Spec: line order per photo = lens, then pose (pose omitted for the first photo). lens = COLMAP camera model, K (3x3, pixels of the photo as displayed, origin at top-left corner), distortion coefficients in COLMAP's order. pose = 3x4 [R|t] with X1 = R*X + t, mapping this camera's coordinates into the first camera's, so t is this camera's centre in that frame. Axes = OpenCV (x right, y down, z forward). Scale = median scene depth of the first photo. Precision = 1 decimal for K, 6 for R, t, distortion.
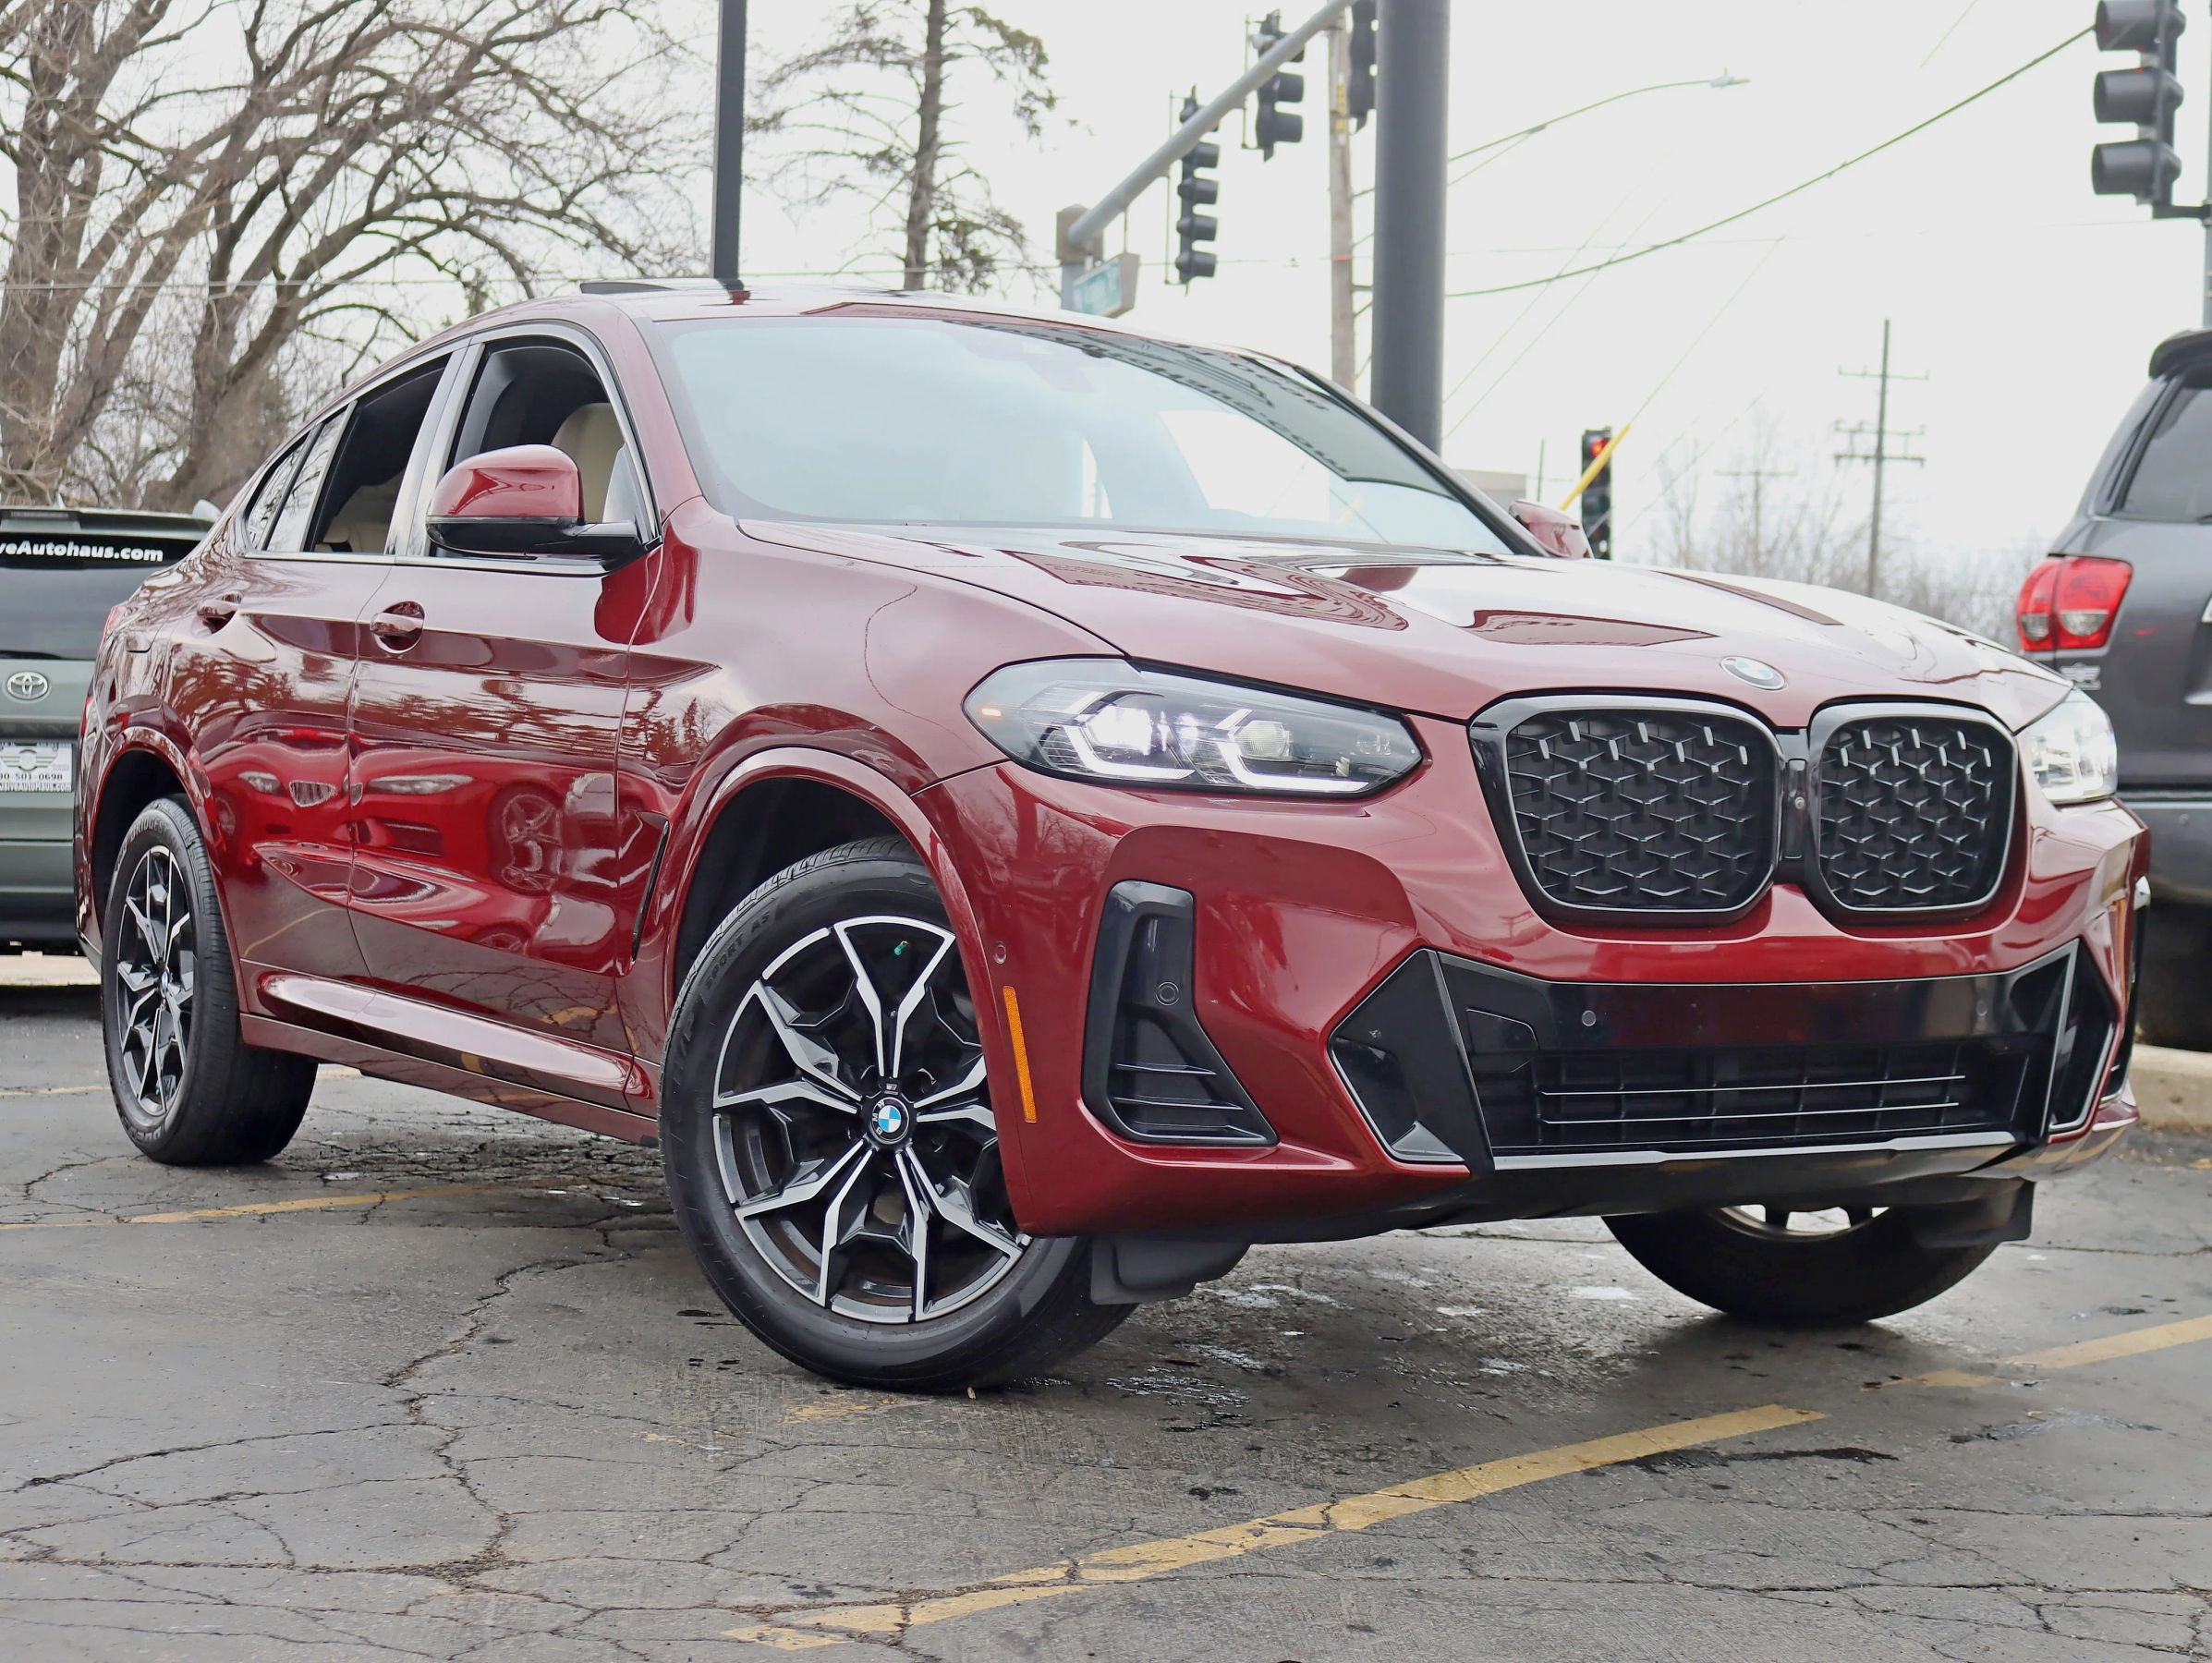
lens RADIAL K [[4089.2, 0, 1129.2], [0, 4089.2, 807.3], [0, 0, 1]] dist [-0.018827, 0.013924]
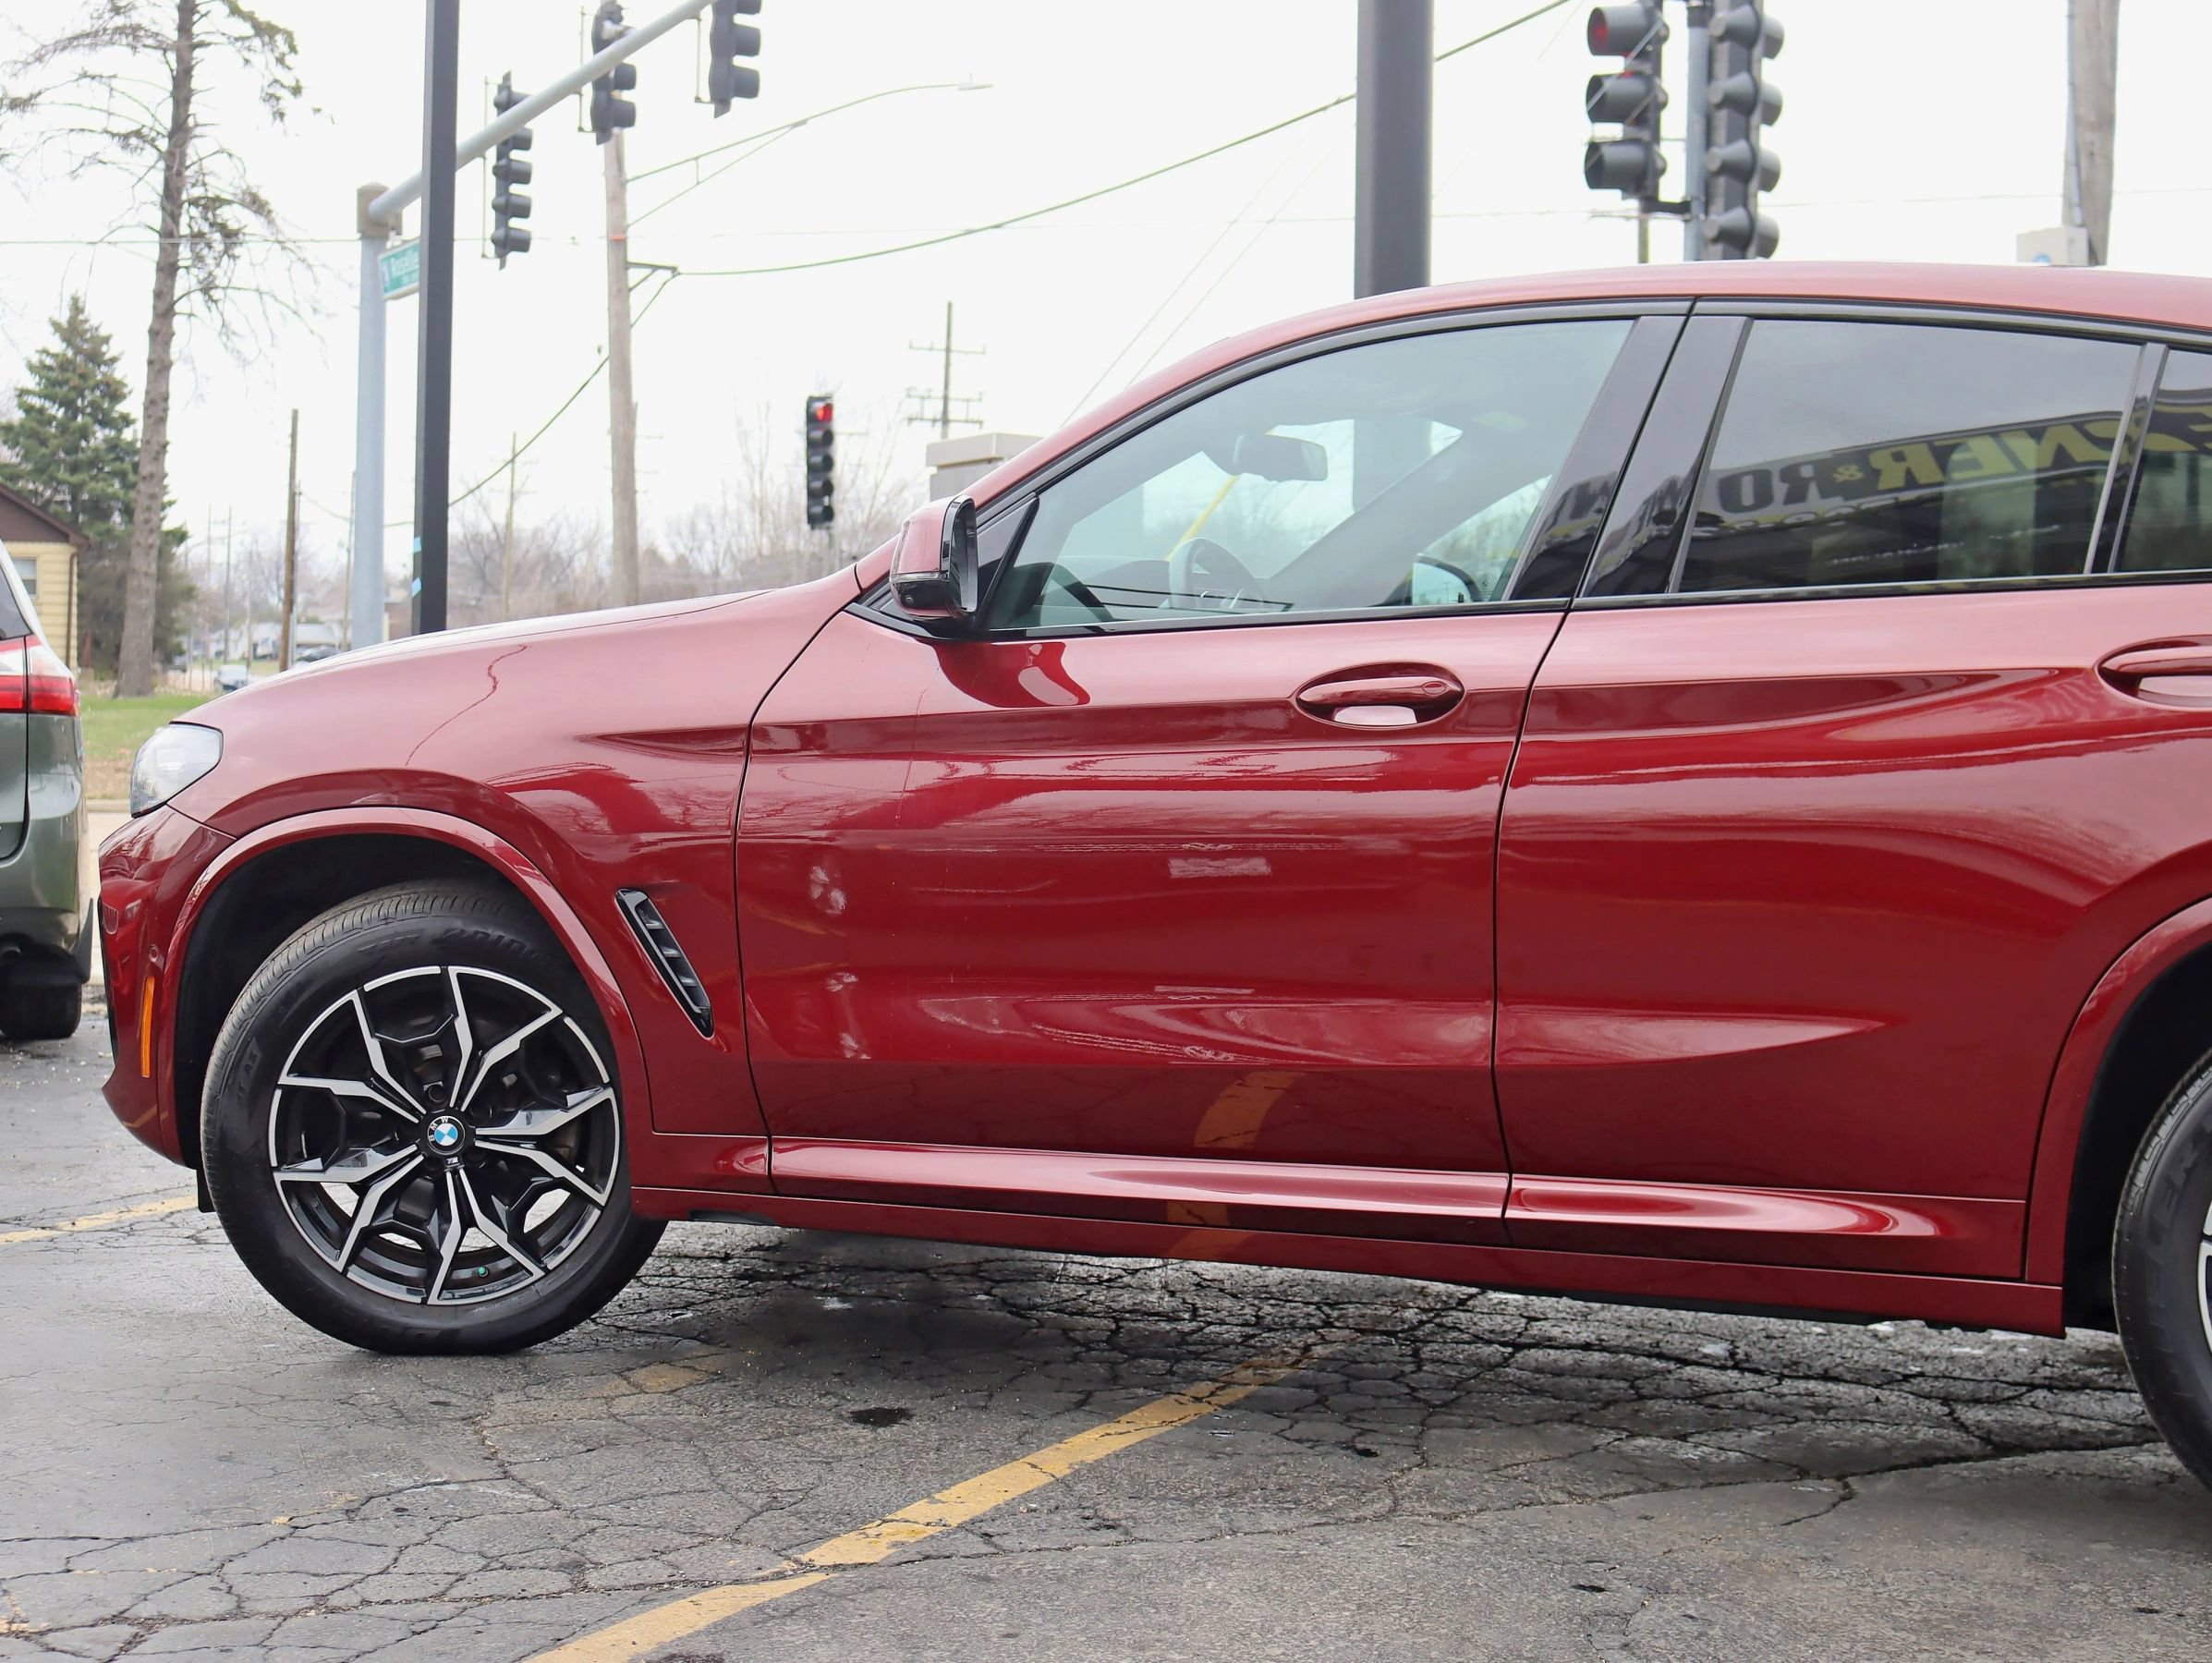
lens RADIAL K [[3412.4, 0, 1106.0], [0, 3412.4, 831.5], [0, 0, 1]] dist [-0.066389, 0.049731]
pose [[0.963767, -0.022699, 0.265780, -0.332631], [0.013151, 0.999204, 0.037649, -0.040616], [-0.266423, -0.032790, 0.963298, 0.417262]]
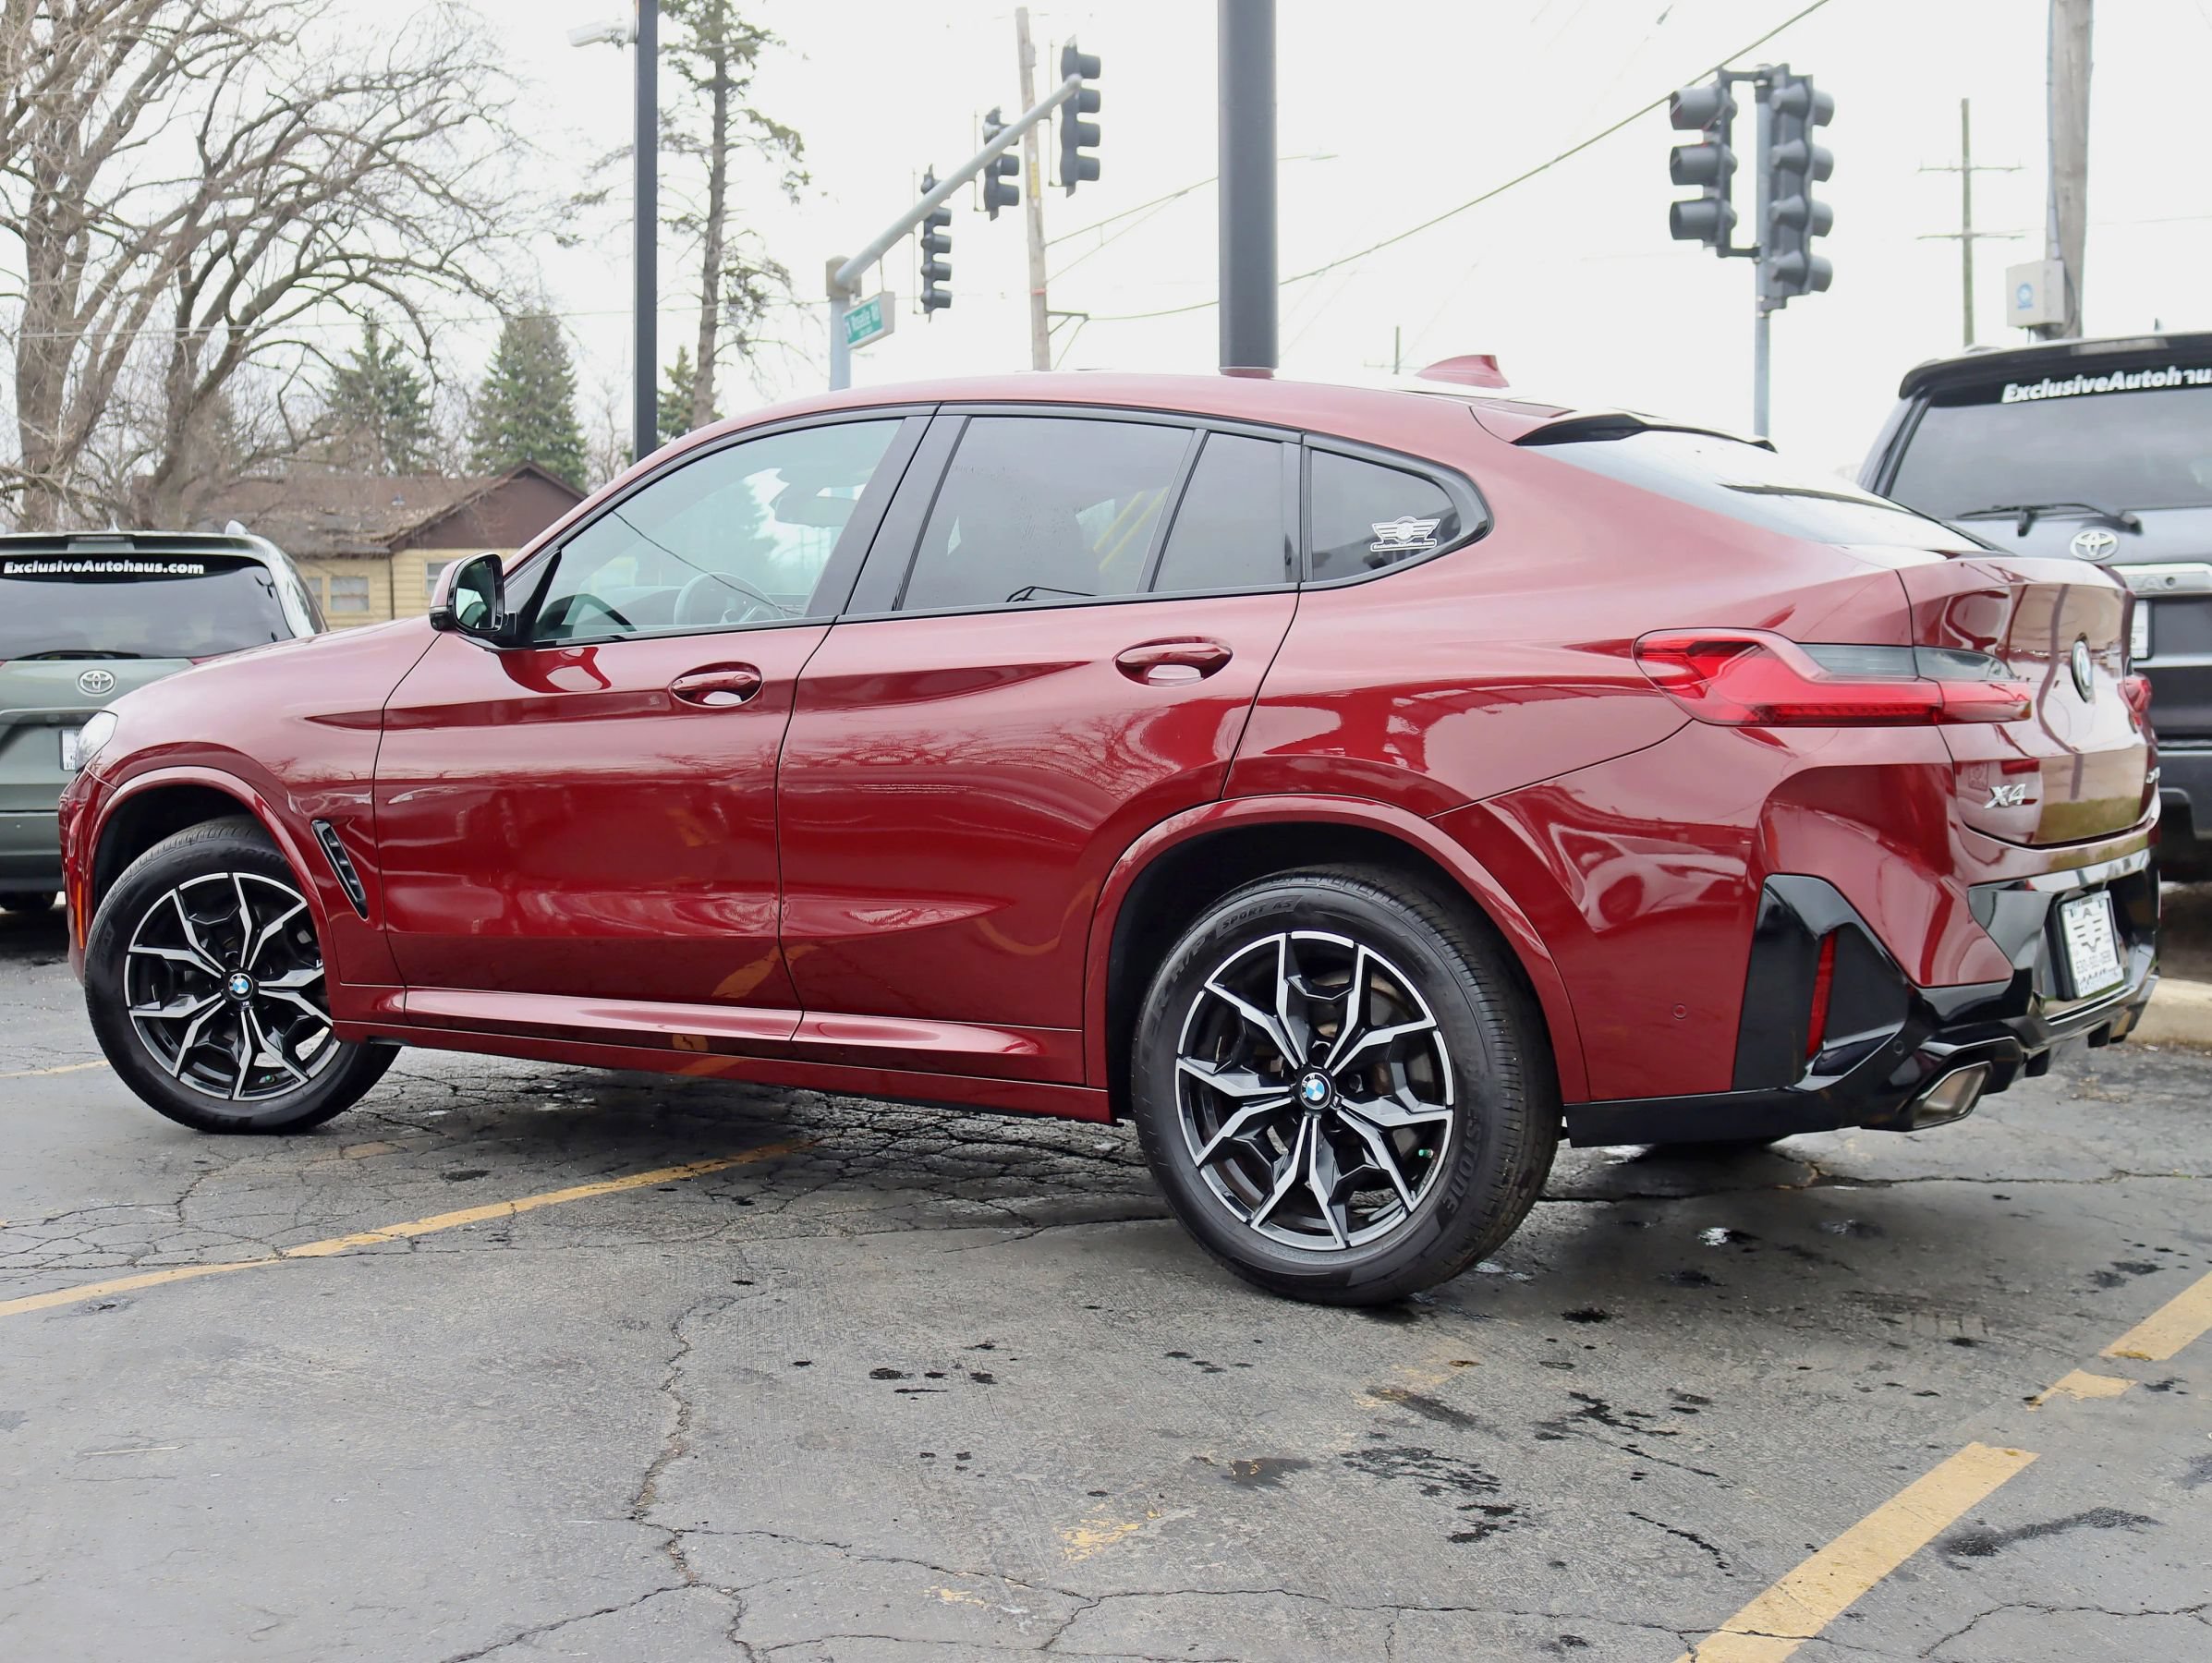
lens RADIAL K [[2895.3, 0, 1103.9], [0, 2895.3, 805.7], [0, 0, 1]] dist [-0.090289, 0.080454]
pose [[0.995275, -0.033124, 0.091267, -0.092659], [0.029038, 0.998531, 0.045747, -0.041280], [-0.092649, -0.042881, 0.994775, 0.228821]]
